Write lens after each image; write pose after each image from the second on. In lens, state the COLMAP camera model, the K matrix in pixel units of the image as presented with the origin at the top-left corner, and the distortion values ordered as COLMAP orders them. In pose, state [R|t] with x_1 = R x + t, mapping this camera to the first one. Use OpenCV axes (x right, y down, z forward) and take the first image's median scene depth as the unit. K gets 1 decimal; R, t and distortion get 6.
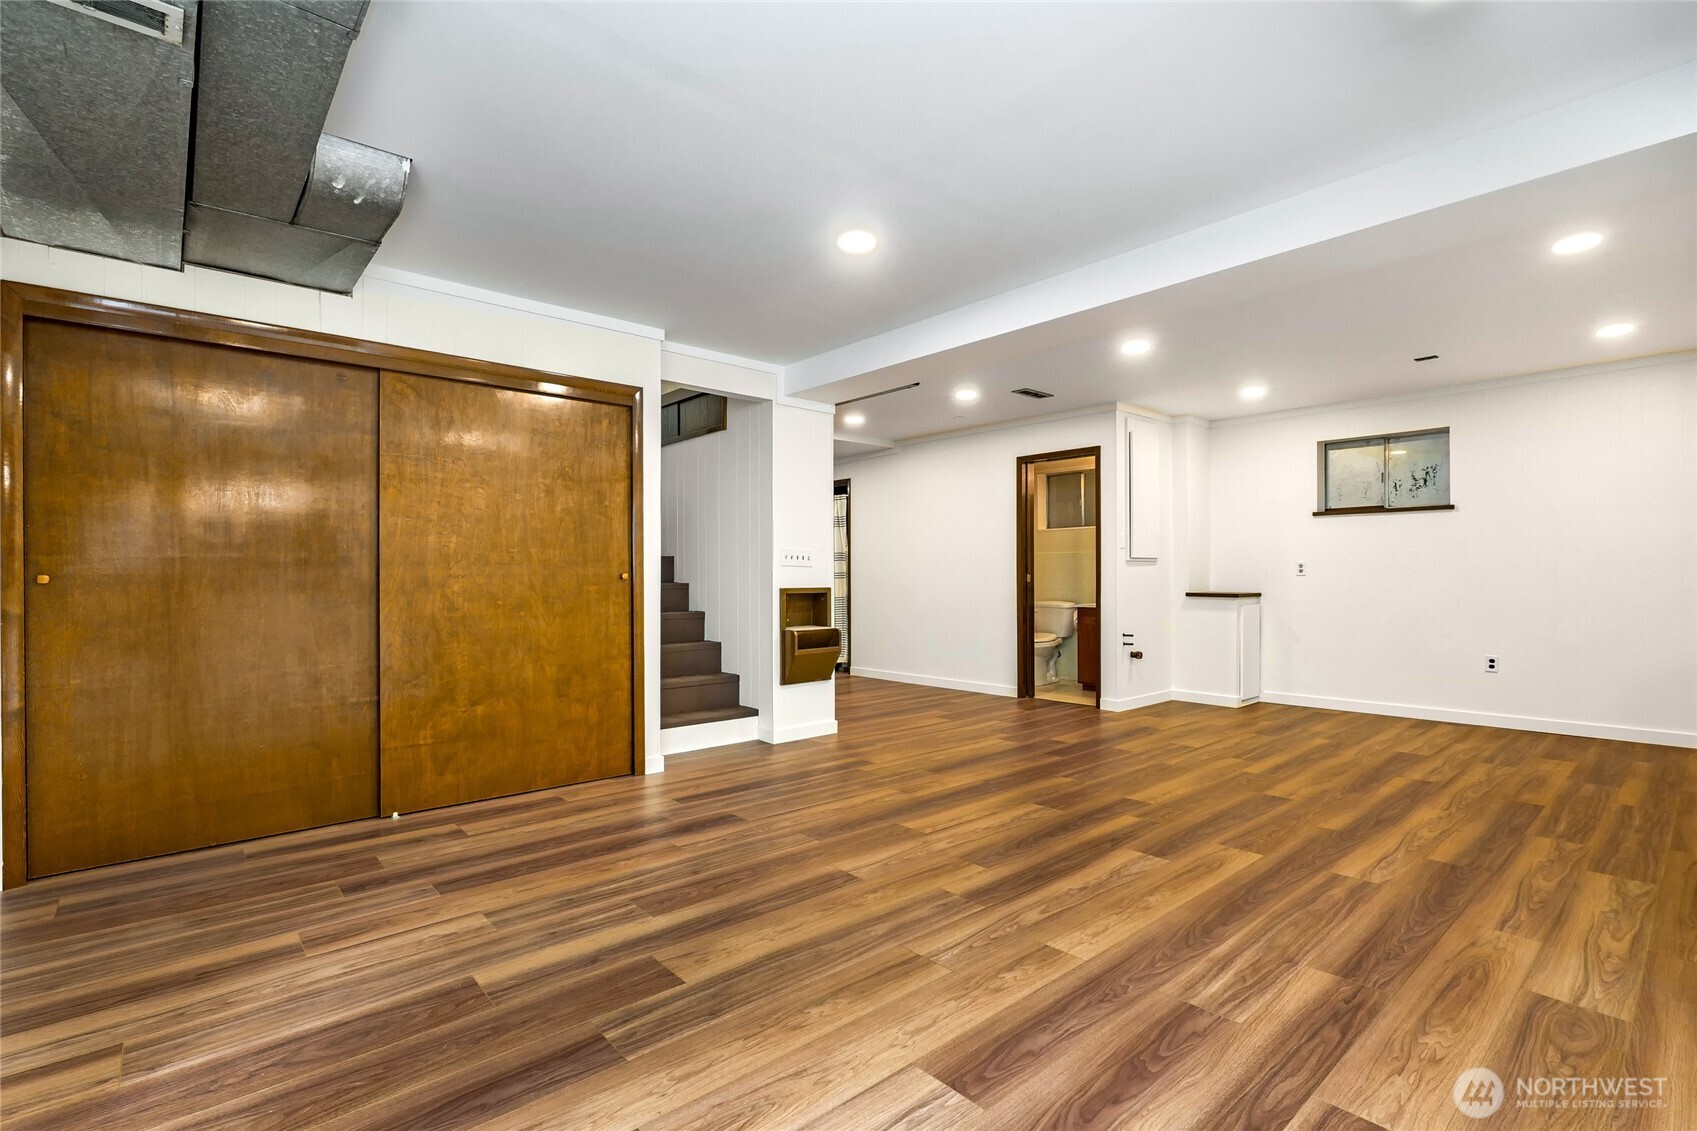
lens RADIAL K [[786.4, 0, 848.4], [0, 786.4, 570.1], [0, 0, 1]] dist [-0.011896, 0.001950]
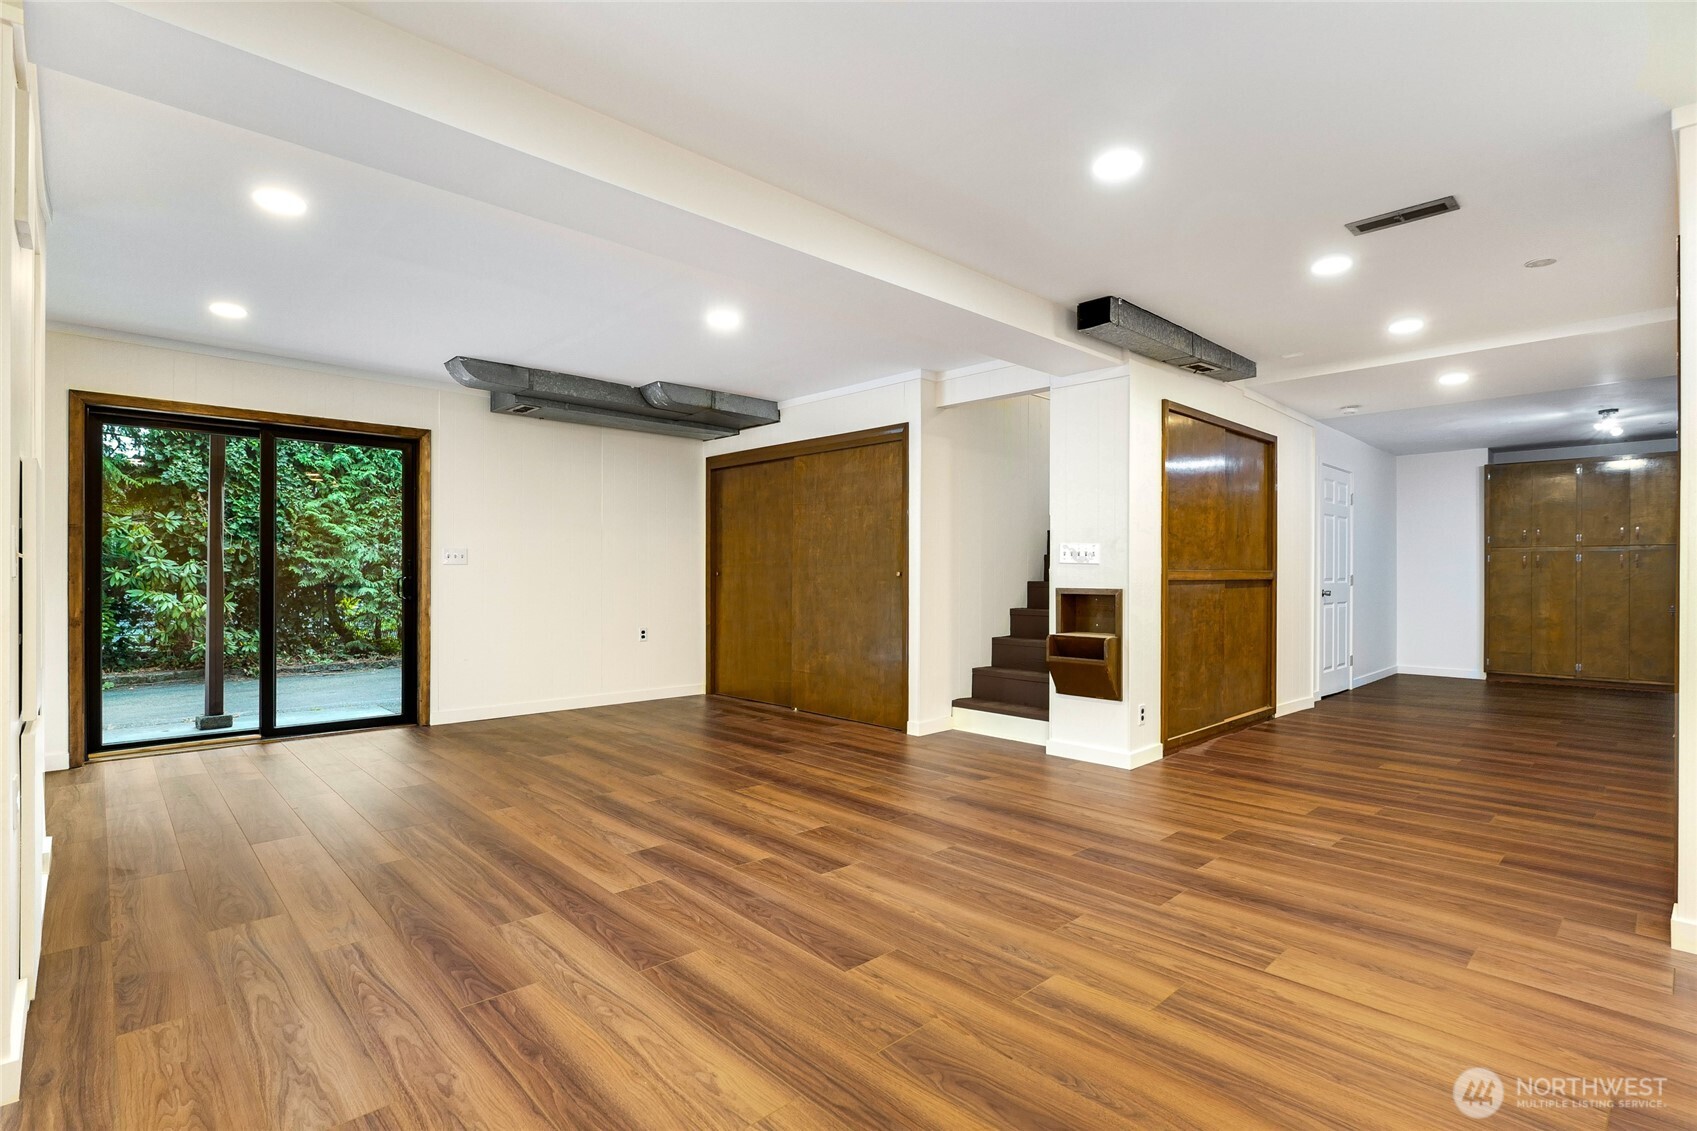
lens RADIAL K [[813.5, 0, 849.5], [0, 813.5, 572.5], [0, 0, 1]] dist [-0.005831, -0.000276]
pose [[0.027783, 0.000651, -0.999614, 1.368365], [0.007049, 0.999975, 0.000847, 0.005297], [0.999589, -0.007070, 0.027777, 1.172049]]
